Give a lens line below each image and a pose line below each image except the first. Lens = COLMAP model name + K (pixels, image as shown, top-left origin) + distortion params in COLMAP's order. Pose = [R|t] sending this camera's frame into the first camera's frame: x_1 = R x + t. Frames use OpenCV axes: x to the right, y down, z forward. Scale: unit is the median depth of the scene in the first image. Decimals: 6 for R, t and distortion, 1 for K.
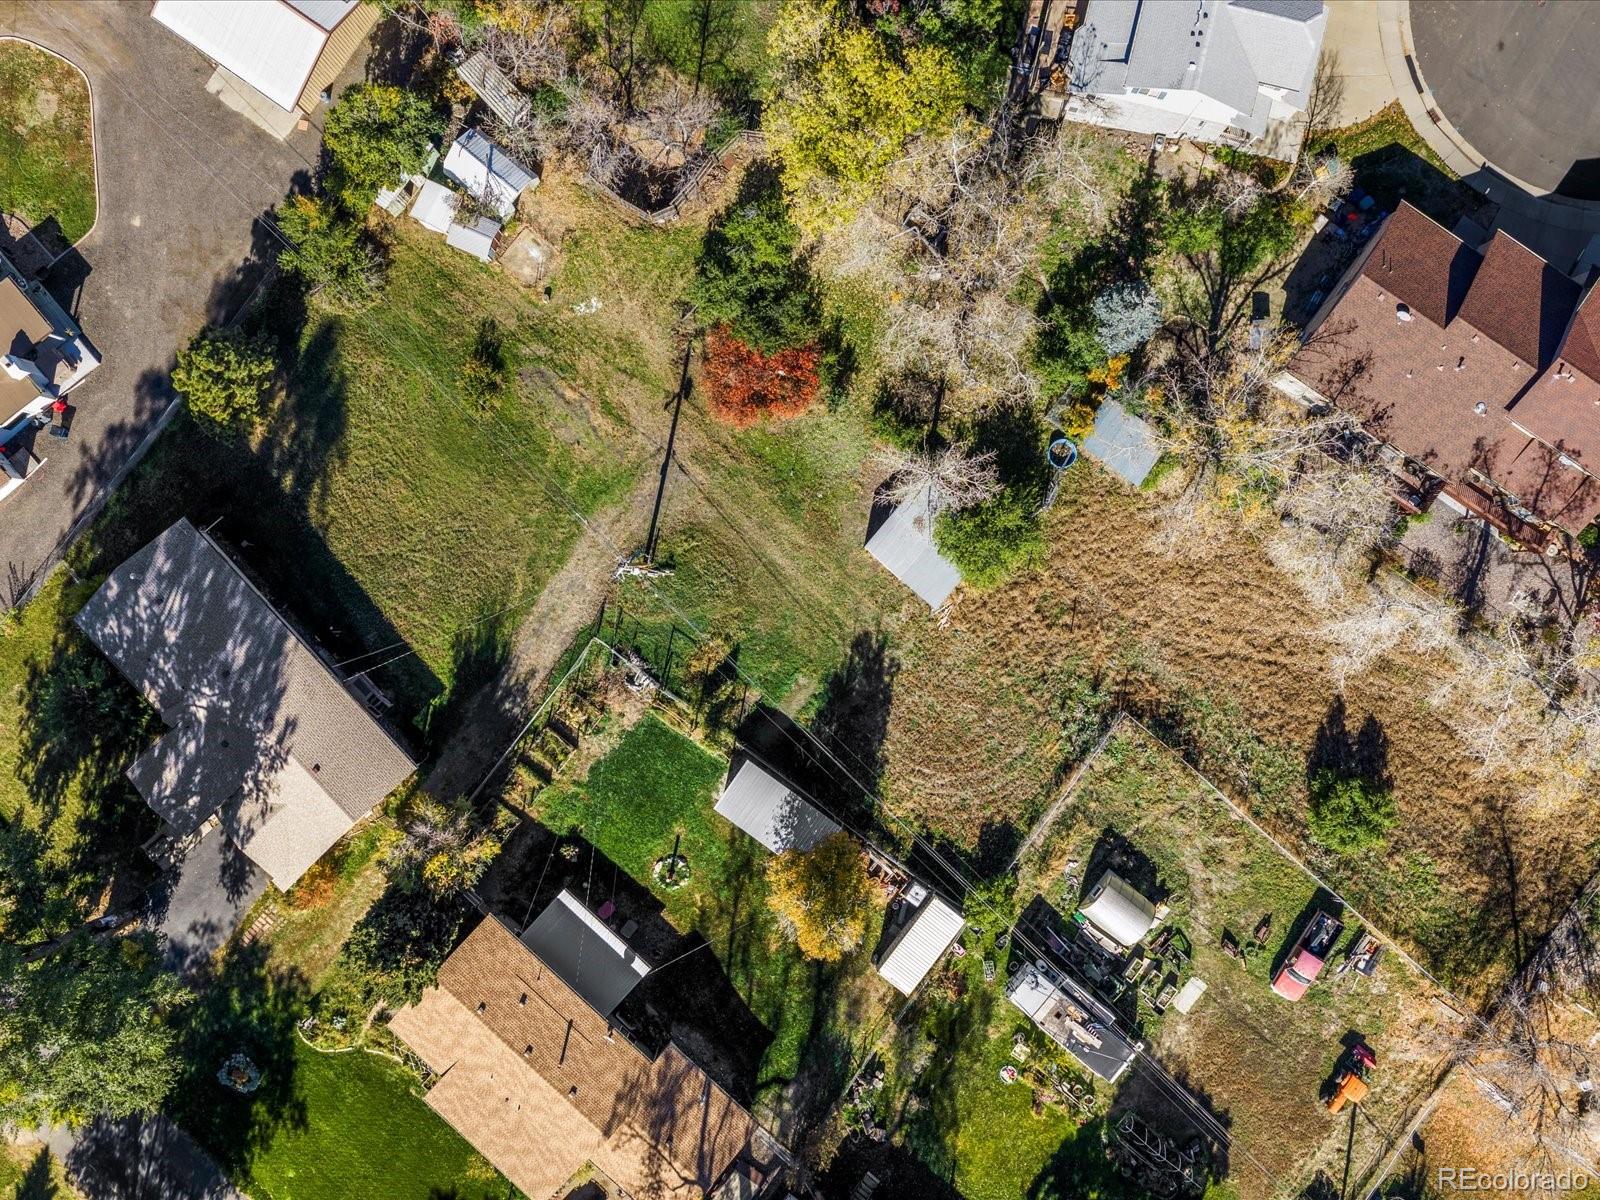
lens RADIAL K [[807.0, 0, 804.5], [0, 807.0, 596.8], [0, 0, 1]] dist [0.003566, -0.001379]
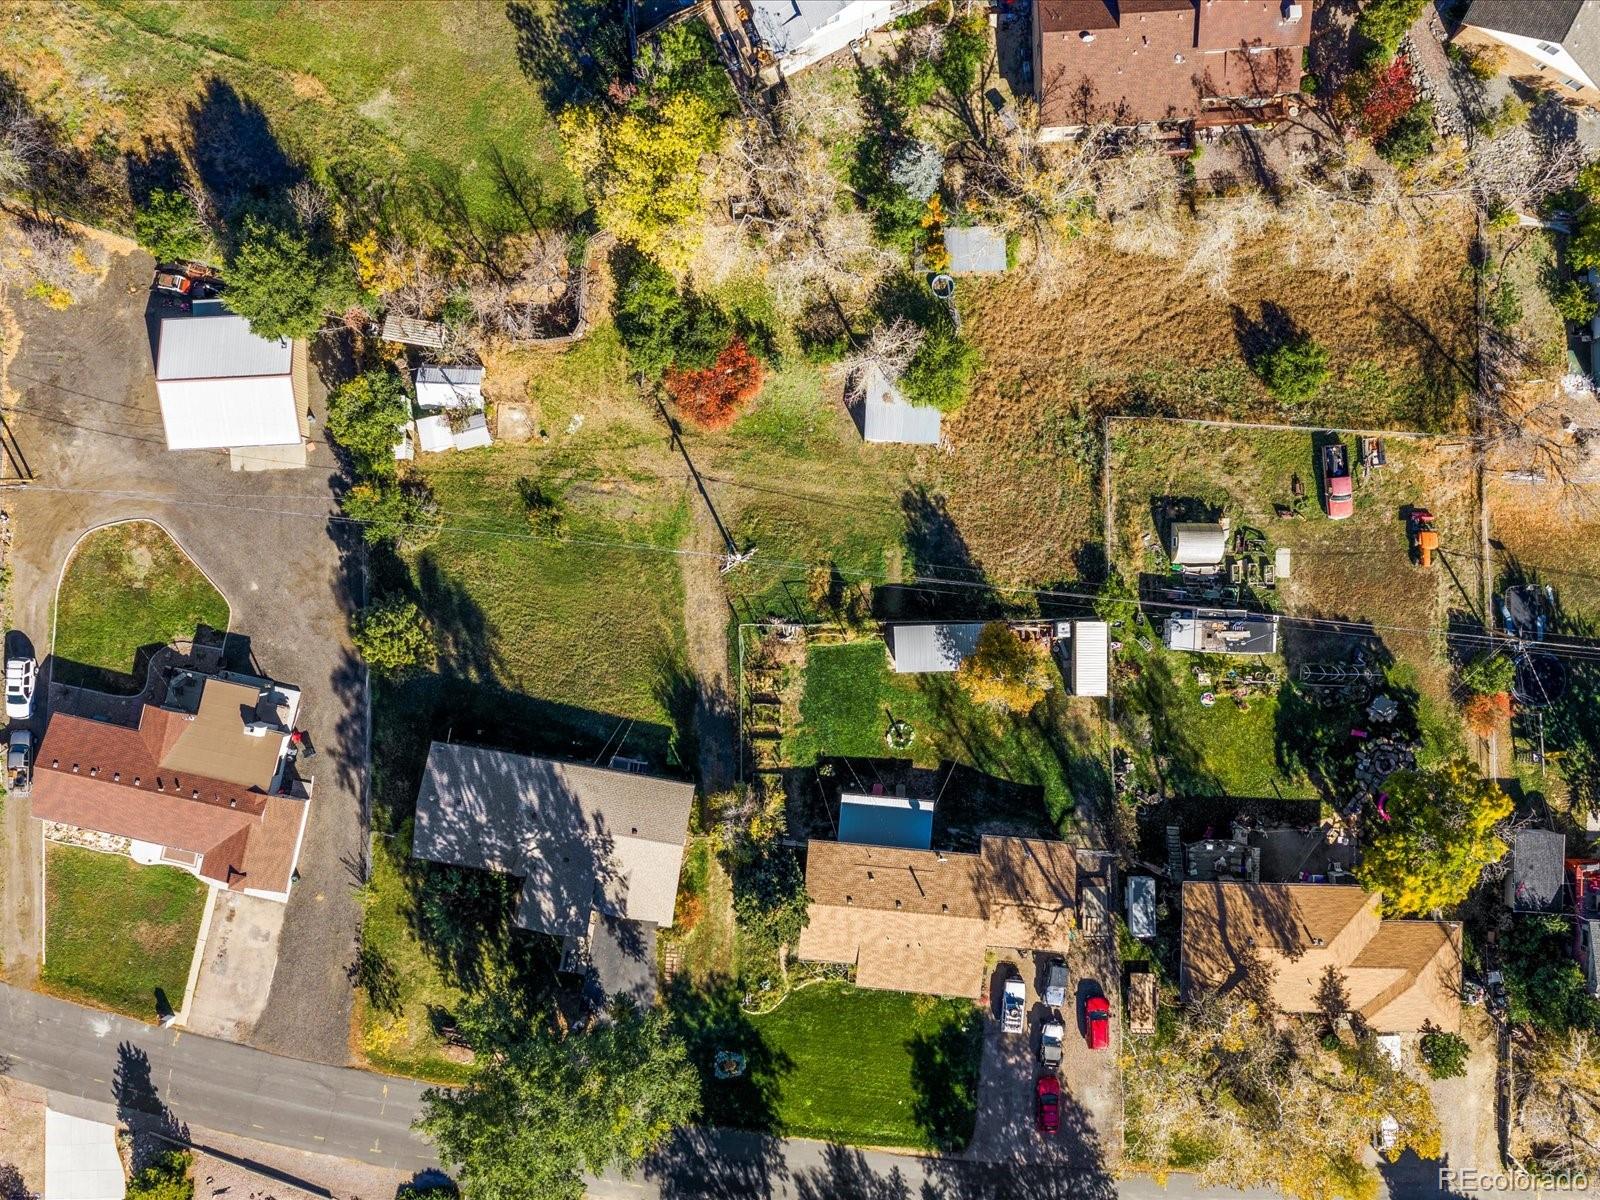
lens RADIAL K [[807.0, 0, 804.5], [0, 807.0, 596.8], [0, 0, 1]] dist [0.003566, -0.001379]
pose [[0.792593, -0.609749, -0.001638, -0.150331], [0.609744, 0.792593, -0.002991, 0.081423], [0.003122, 0.001372, 0.999994, -0.272729]]
